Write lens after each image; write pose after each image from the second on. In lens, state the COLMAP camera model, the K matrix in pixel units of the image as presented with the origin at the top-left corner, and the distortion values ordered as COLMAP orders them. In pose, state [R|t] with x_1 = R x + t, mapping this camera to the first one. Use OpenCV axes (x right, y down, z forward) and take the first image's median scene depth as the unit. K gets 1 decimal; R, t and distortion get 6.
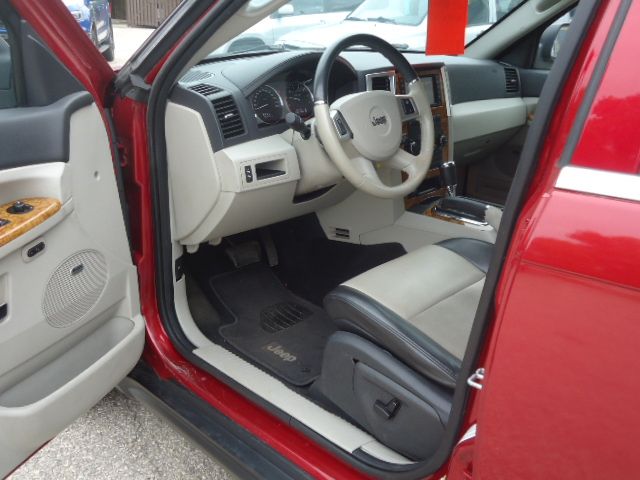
lens RADIAL K [[602.1, 0, 320.0], [0, 602.1, 240.0], [0, 0, 1]] dist [0.018937, 0.001724]
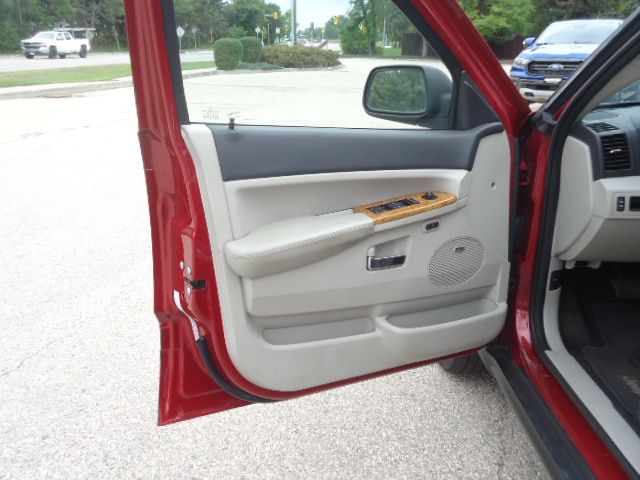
lens RADIAL K [[586.3, 0, 320.0], [0, 586.3, 240.0], [0, 0, 1]] dist [0.119740, 0.001965]
pose [[0.691723, 0.209957, -0.690968, 0.284508], [-0.253279, 0.966560, 0.040142, 0.051514], [0.676290, 0.147241, 0.721770, -0.176877]]
